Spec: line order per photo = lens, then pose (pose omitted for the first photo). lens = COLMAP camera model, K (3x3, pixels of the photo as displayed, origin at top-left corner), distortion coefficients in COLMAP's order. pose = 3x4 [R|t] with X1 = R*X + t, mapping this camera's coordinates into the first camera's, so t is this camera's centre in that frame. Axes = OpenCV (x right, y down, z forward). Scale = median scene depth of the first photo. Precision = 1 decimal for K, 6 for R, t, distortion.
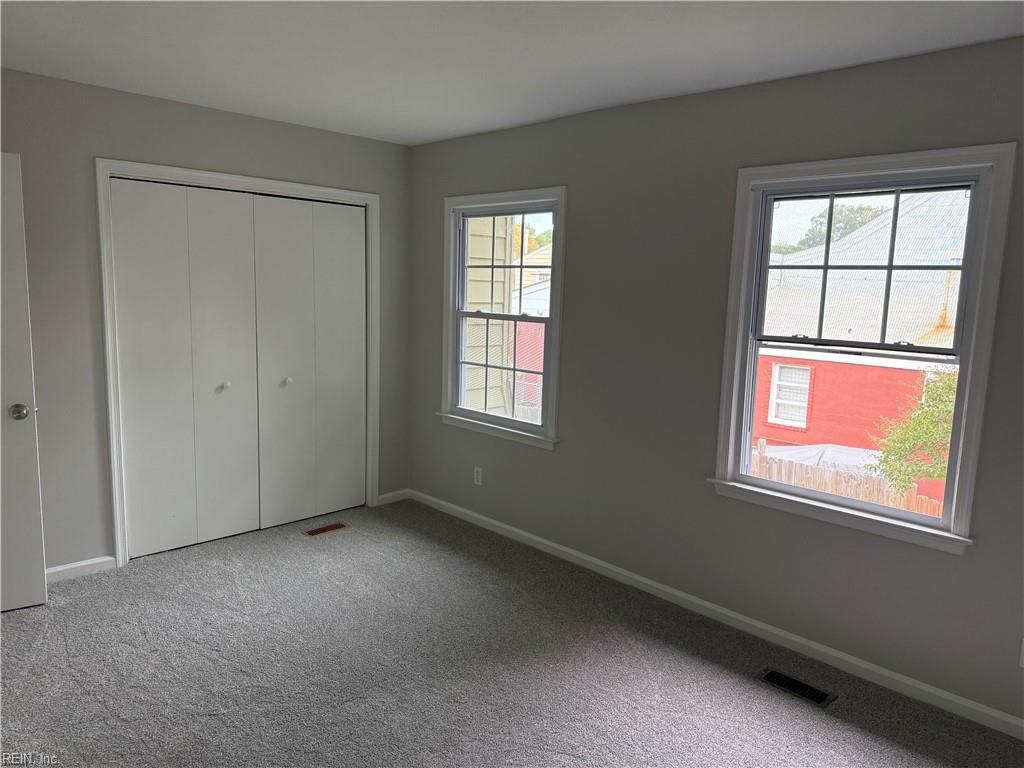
lens RADIAL K [[705.3, 0, 488.5], [0, 705.3, 368.3], [0, 0, 1]] dist [0.137904, -0.156546]
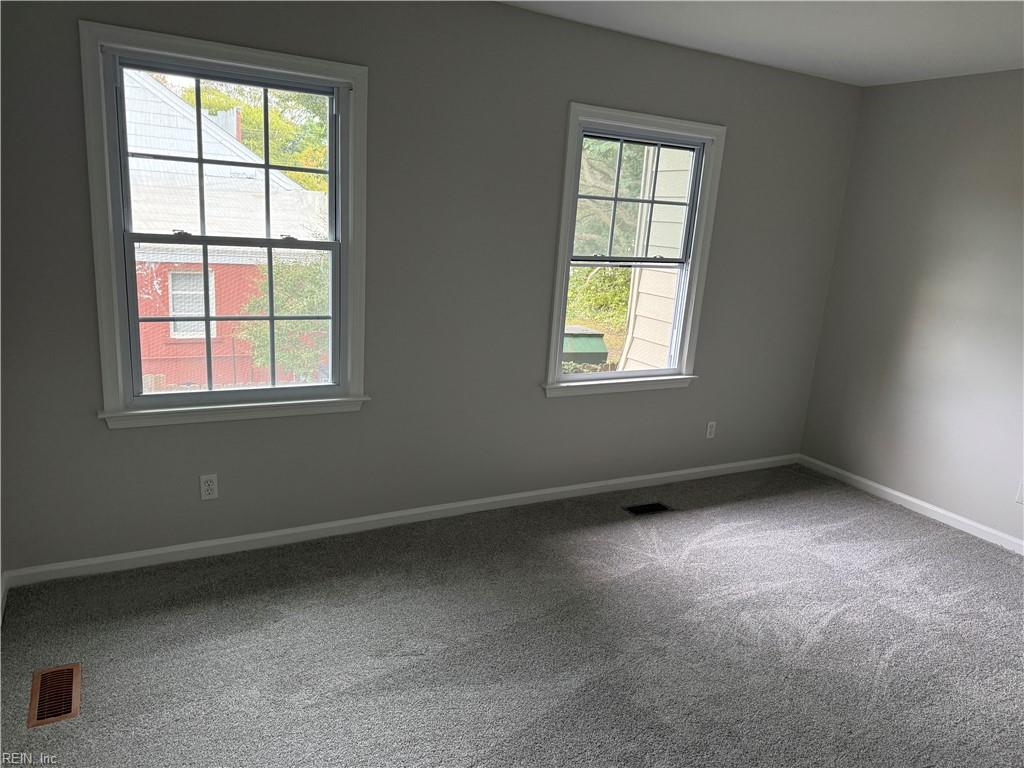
lens RADIAL K [[705.3, 0, 488.5], [0, 705.3, 368.3], [0, 0, 1]] dist [0.137904, -0.156546]
pose [[0.265775, -0.221073, 0.938345, -0.763811], [0.050946, 0.975212, 0.215329, -0.119450], [-0.962688, -0.009424, 0.270449, 0.793321]]
